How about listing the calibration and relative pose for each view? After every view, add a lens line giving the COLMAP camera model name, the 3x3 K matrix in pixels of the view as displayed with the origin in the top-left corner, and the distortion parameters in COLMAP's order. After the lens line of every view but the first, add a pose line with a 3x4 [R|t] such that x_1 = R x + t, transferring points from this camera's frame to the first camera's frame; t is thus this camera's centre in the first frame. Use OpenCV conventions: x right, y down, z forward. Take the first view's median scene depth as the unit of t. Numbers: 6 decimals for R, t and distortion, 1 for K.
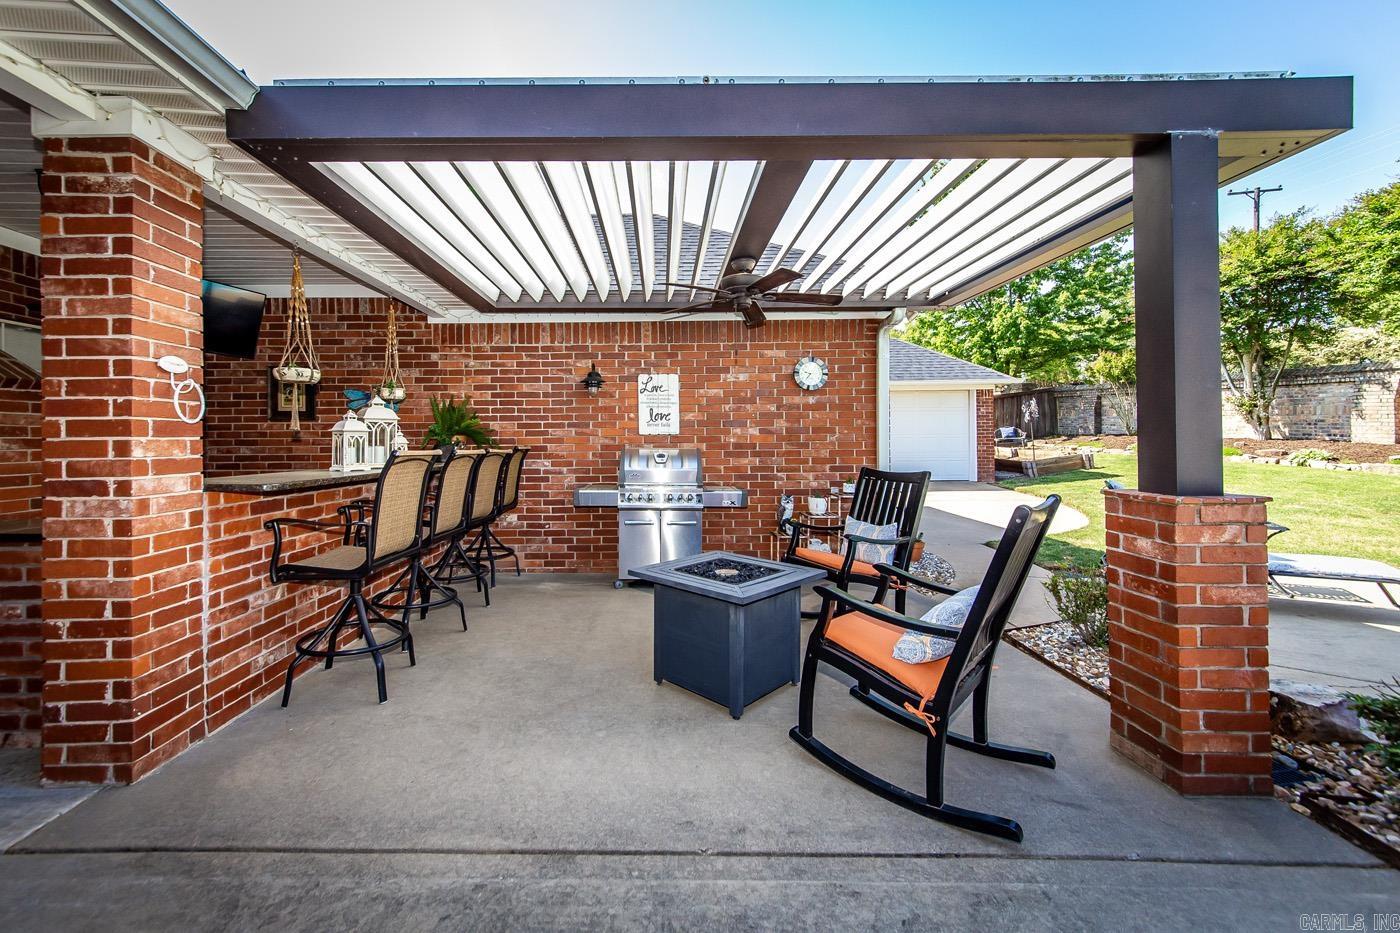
lens RADIAL K [[539.0, 0, 680.2], [0, 539.0, 439.5], [0, 0, 1]] dist [0.009181, 0.000332]
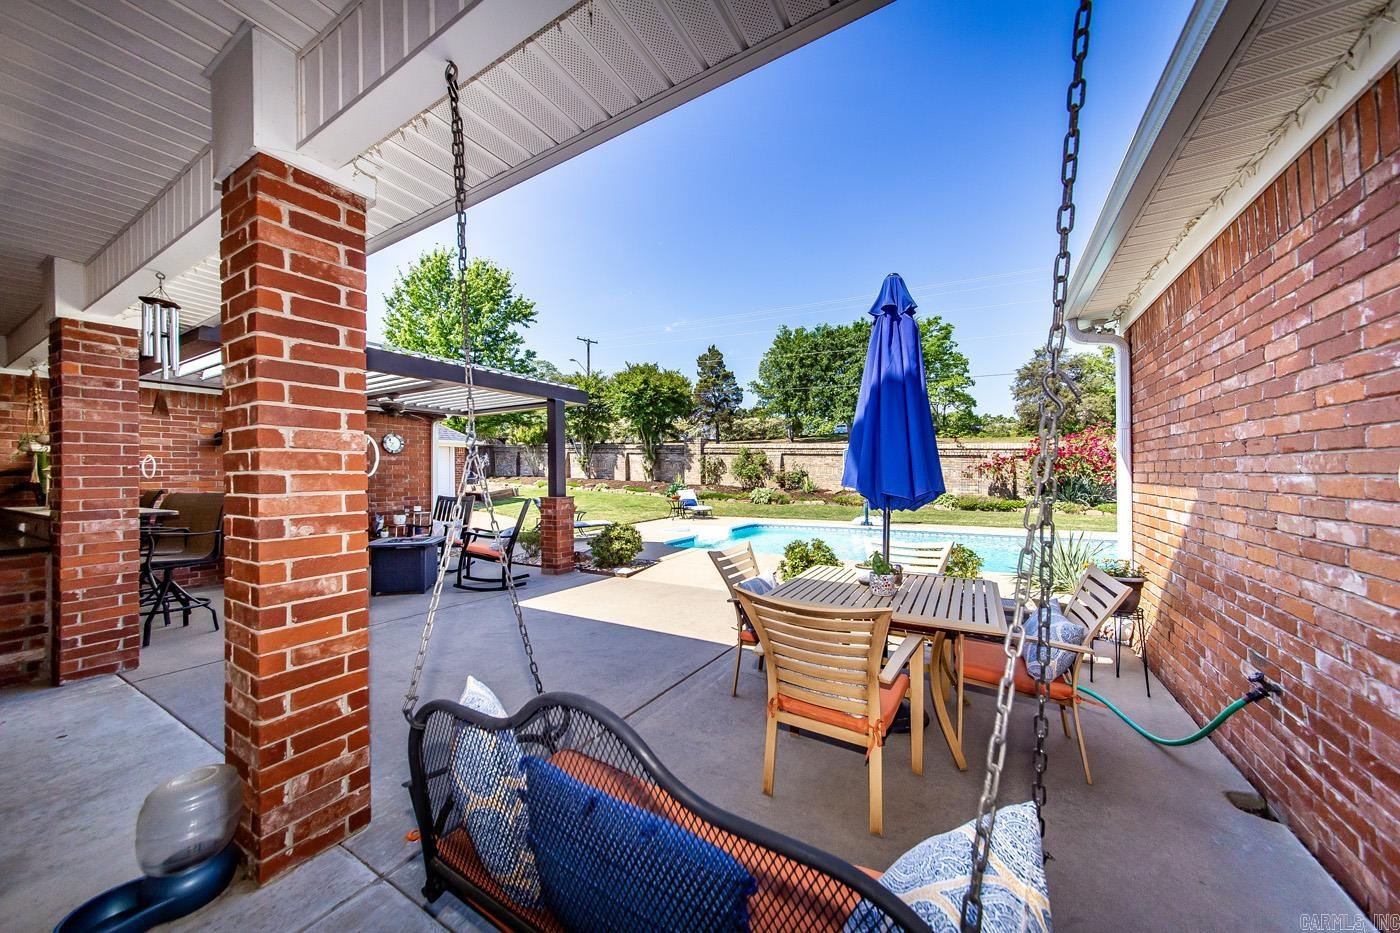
lens RADIAL K [[490.1, 0, 695.8], [0, 490.1, 468.1], [0, 0, 1]] dist [0.006943, 0.000009]
pose [[0.522028, 0.014127, 0.852811, -0.585662], [0.002550, 0.999833, -0.018123, -0.013339], [-0.852924, 0.011635, 0.521905, -0.630827]]
